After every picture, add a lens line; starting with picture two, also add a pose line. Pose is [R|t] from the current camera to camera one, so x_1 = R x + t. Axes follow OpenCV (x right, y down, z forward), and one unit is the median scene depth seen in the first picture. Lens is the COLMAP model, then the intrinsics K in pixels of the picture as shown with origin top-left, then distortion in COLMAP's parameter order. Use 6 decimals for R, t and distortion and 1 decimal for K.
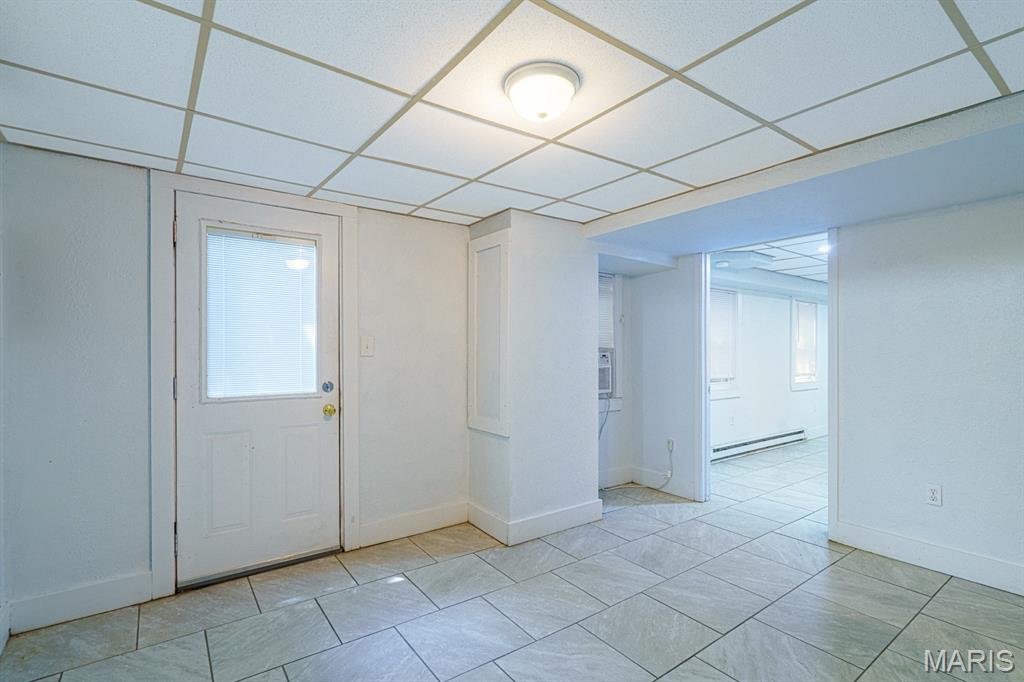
lens RADIAL K [[467.9, 0, 544.6], [0, 467.9, 352.6], [0, 0, 1]] dist [0.003558, -0.000355]
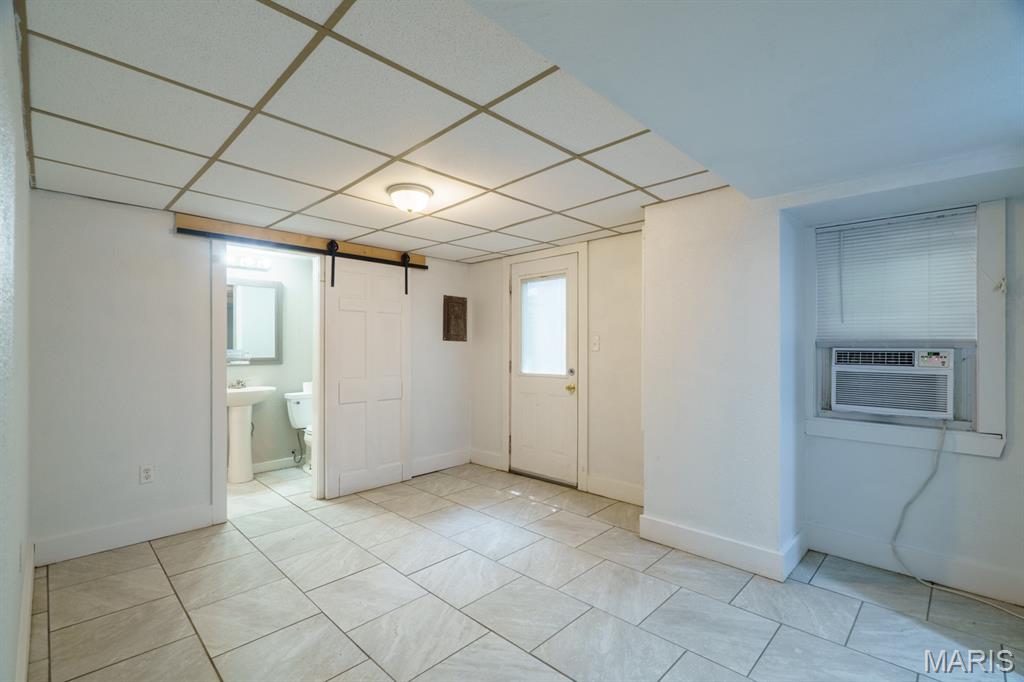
lens RADIAL K [[467.9, 0, 519.1], [0, 467.9, 345.0], [0, 0, 1]] dist [0.003558, -0.000355]
pose [[0.156722, -0.007707, -0.987613, 0.957022], [-0.002023, 0.999965, -0.008124, 0.002212], [0.987641, 0.003271, 0.156701, 0.616516]]
